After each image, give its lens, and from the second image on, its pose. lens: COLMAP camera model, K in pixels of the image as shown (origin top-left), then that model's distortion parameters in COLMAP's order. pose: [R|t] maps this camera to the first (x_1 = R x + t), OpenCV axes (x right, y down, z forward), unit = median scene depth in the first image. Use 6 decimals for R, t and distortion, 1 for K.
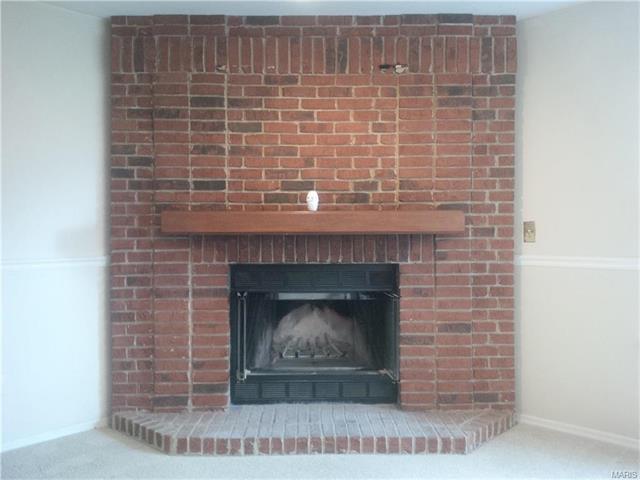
lens RADIAL K [[599.8, 0, 306.2], [0, 599.8, 236.0], [0, 0, 1]] dist [0.077397, 0.000000]
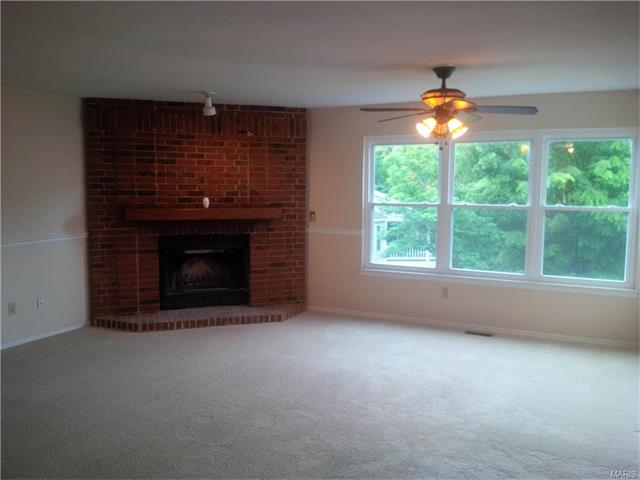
lens RADIAL K [[599.8, 0, 321.4], [0, 599.8, 238.1], [0, 0, 1]] dist [0.077397, 0.000000]
pose [[0.951724, -0.022165, 0.306153, -0.221600], [-0.005494, 0.996000, 0.089187, -0.114822], [-0.306905, -0.086564, 0.947795, -0.923312]]
